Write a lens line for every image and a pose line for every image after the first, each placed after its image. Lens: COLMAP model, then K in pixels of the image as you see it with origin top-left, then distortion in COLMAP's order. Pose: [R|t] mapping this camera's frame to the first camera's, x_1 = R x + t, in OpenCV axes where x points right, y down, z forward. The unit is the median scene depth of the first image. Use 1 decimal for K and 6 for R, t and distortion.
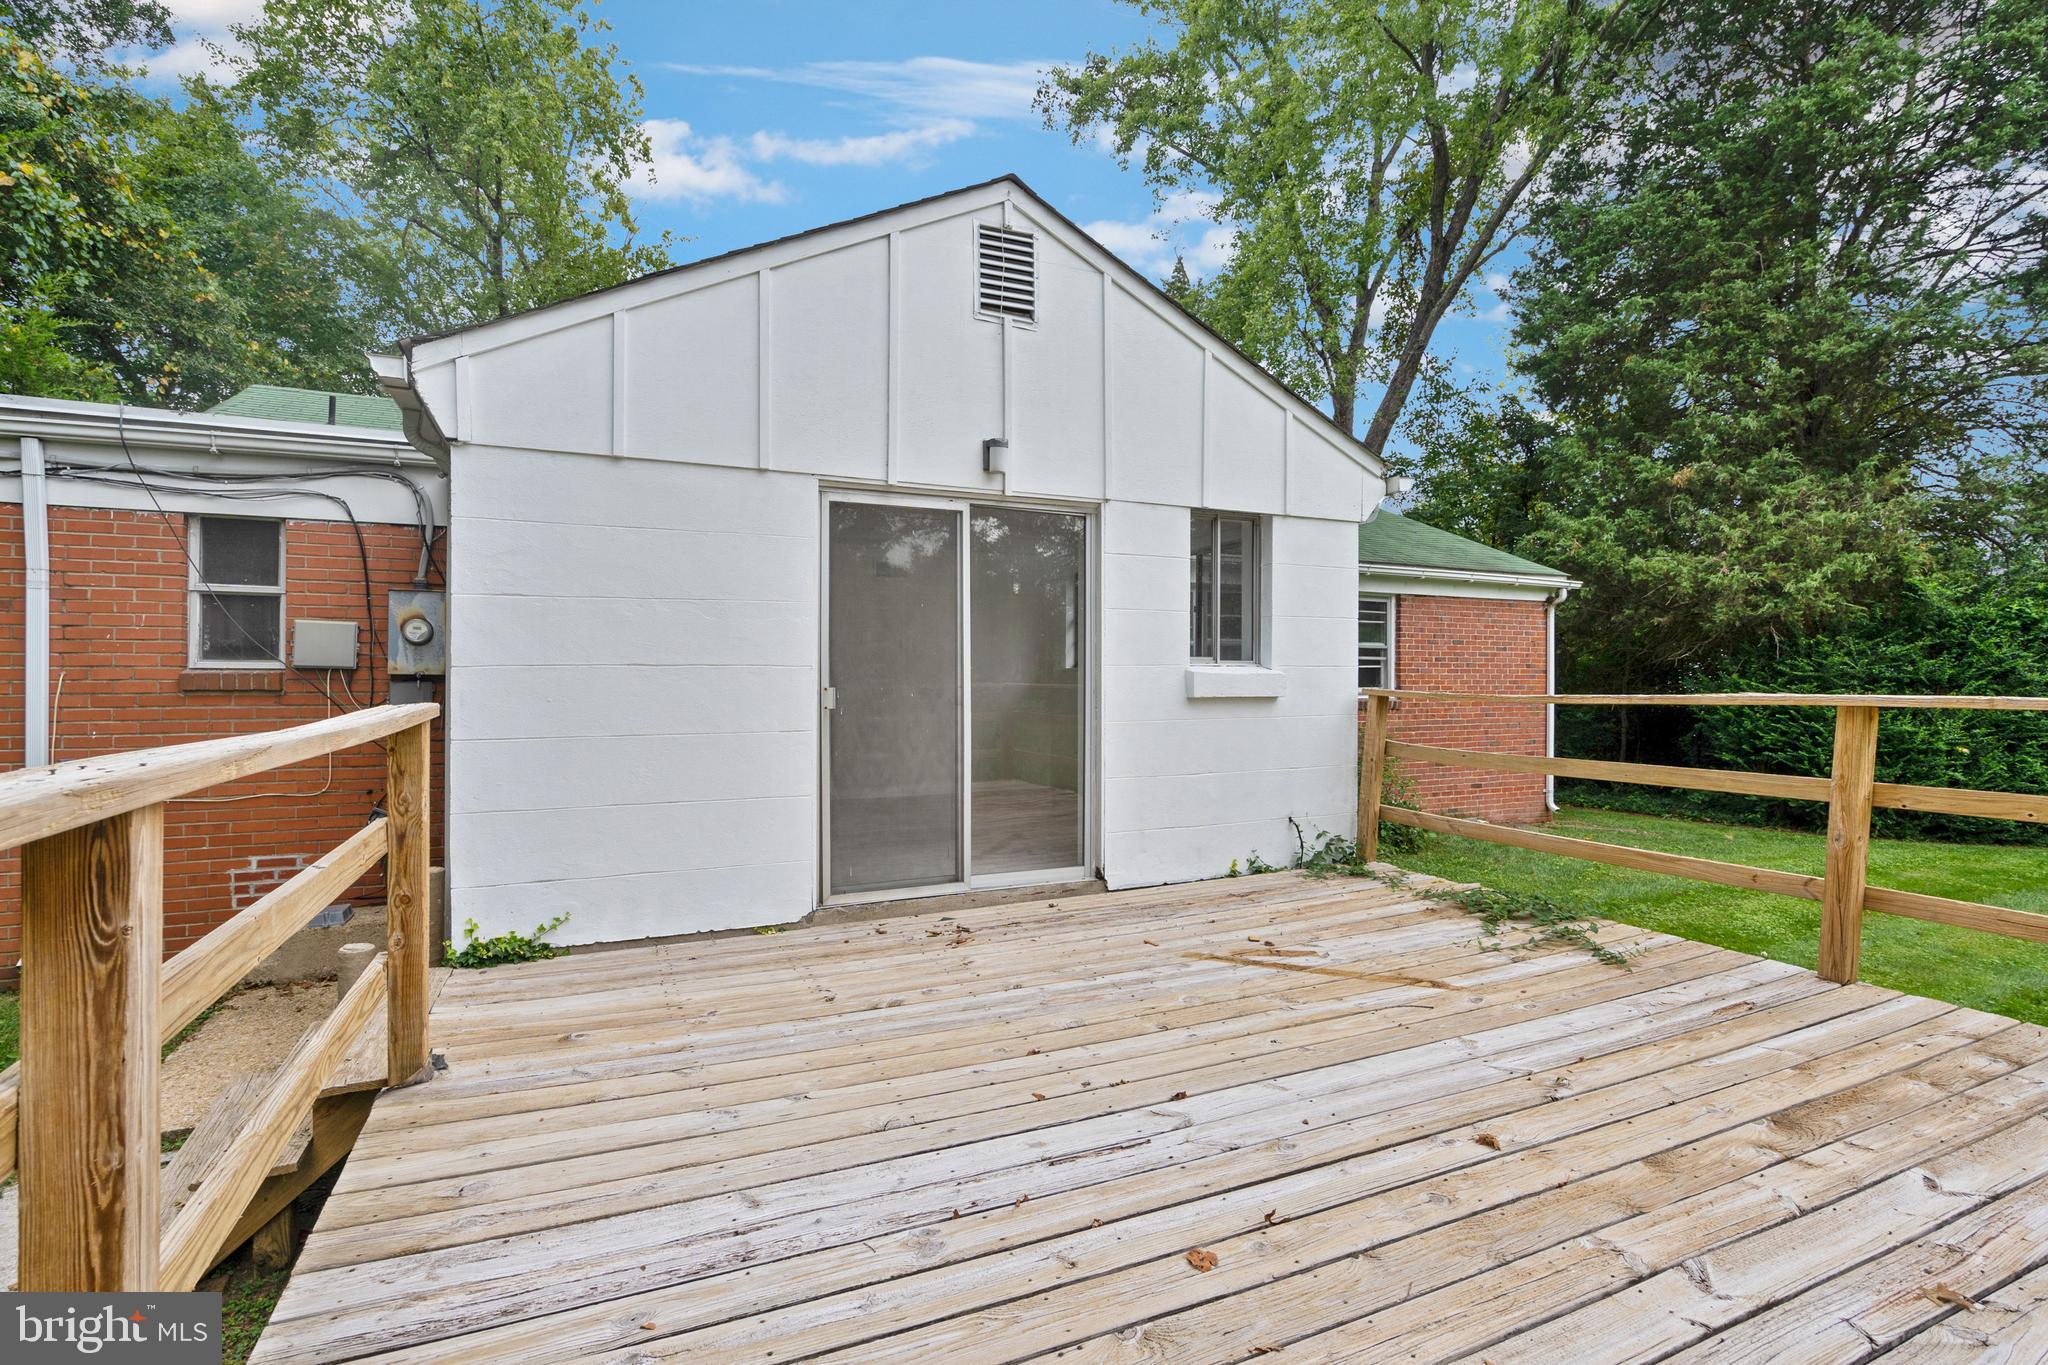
lens RADIAL K [[936.4, 0, 1018.2], [0, 936.4, 679.0], [0, 0, 1]] dist [-0.006882, 0.003277]
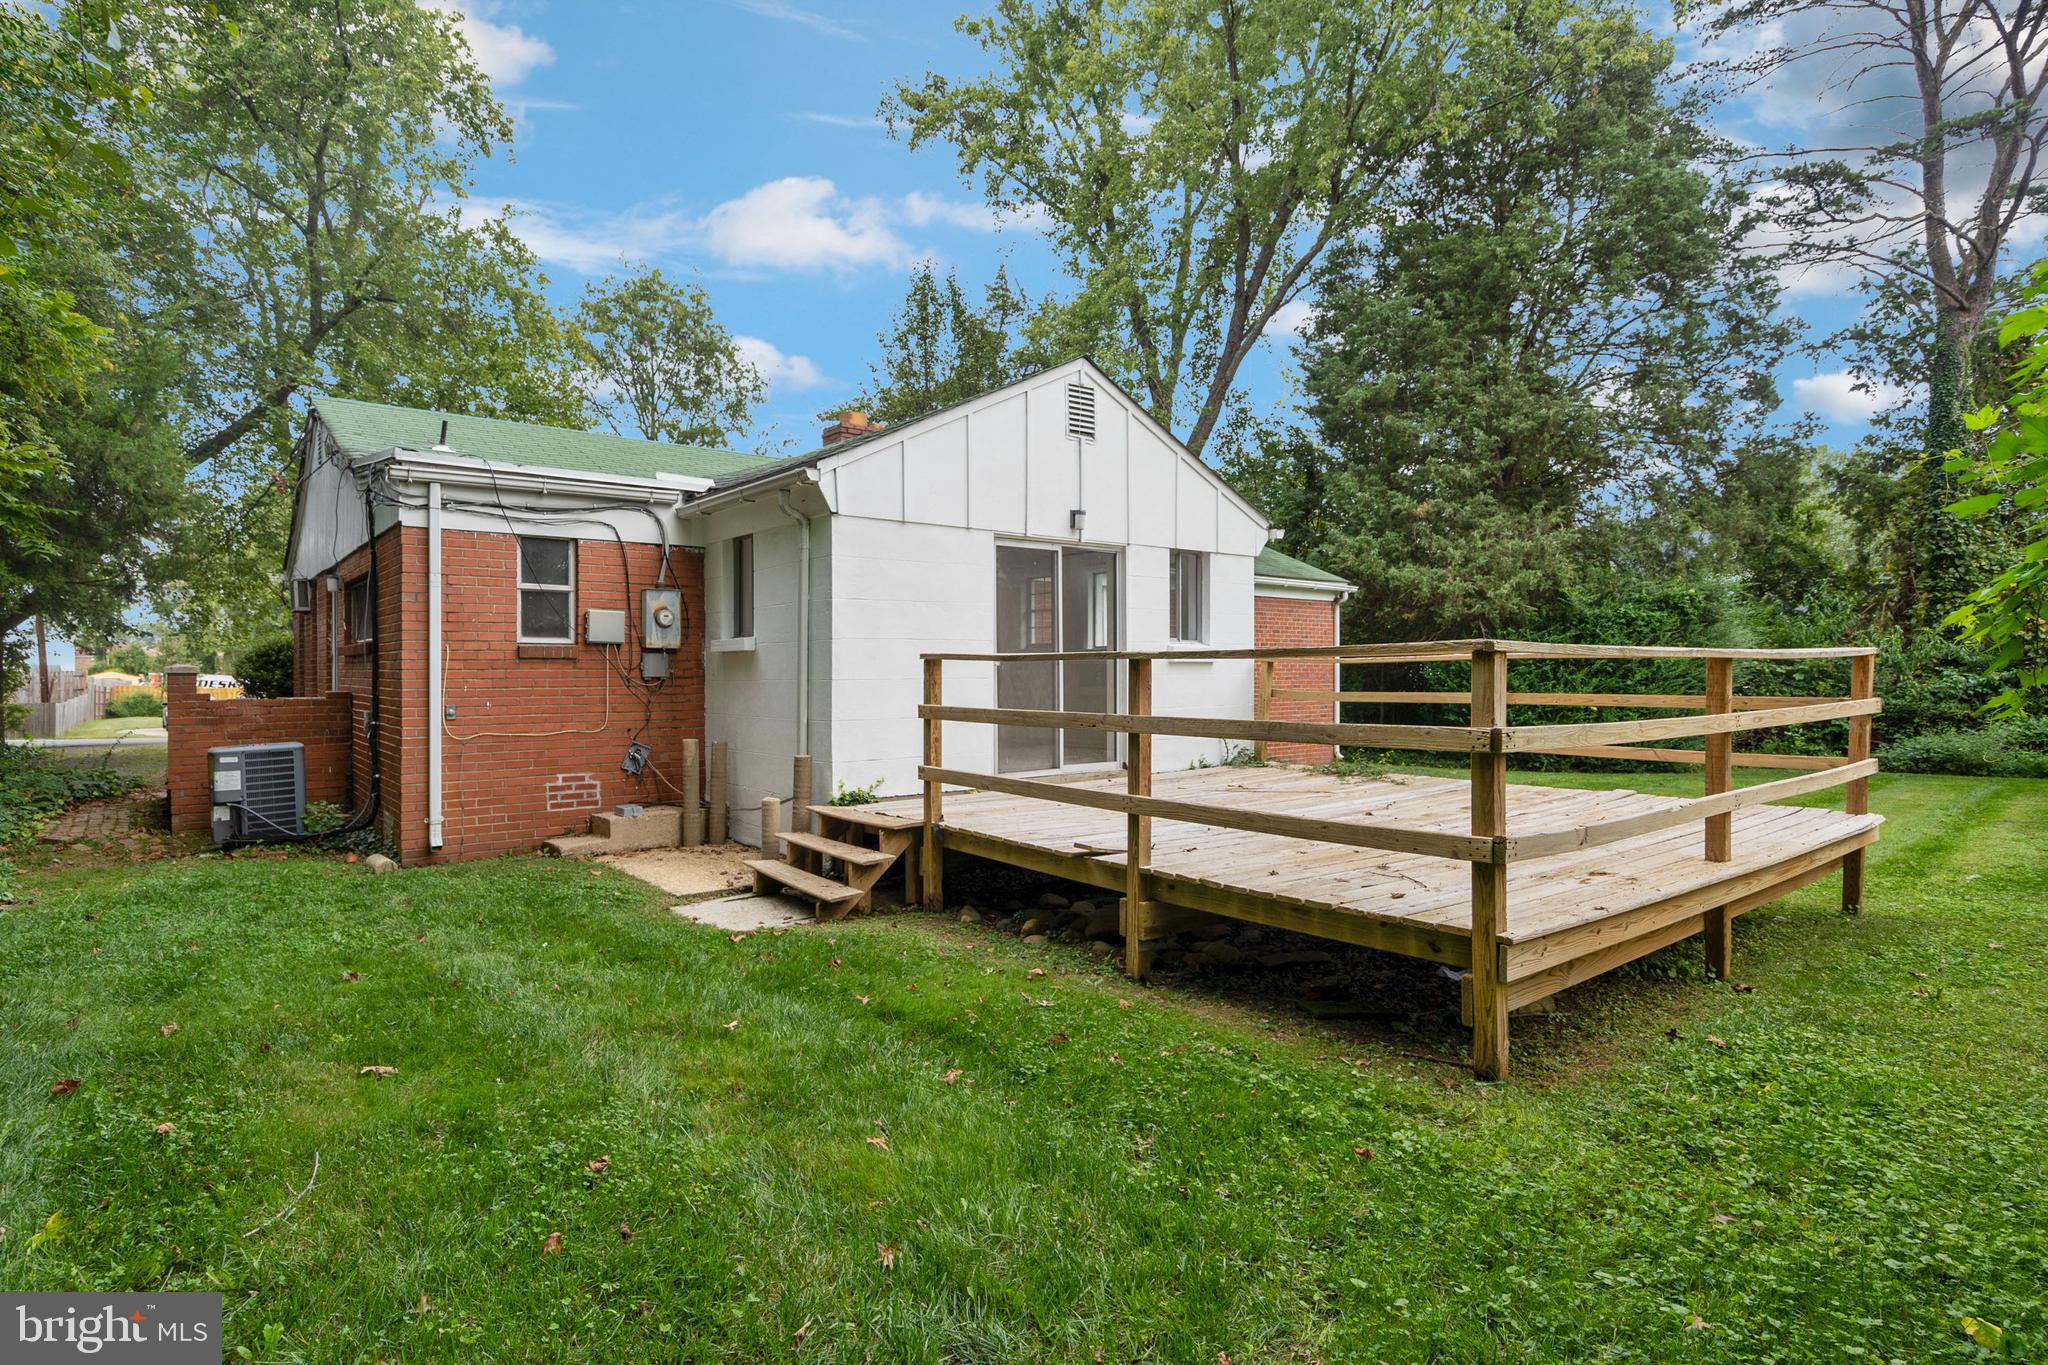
lens RADIAL K [[1036.6, 0, 1024.4], [0, 1036.6, 679.2], [0, 0, 1]] dist [-0.003190, -0.000264]
pose [[0.967898, -0.006046, 0.251272, -0.231366], [0.004574, 0.999969, 0.006442, 0.016280], [-0.251303, -0.005086, 0.967895, -0.315315]]
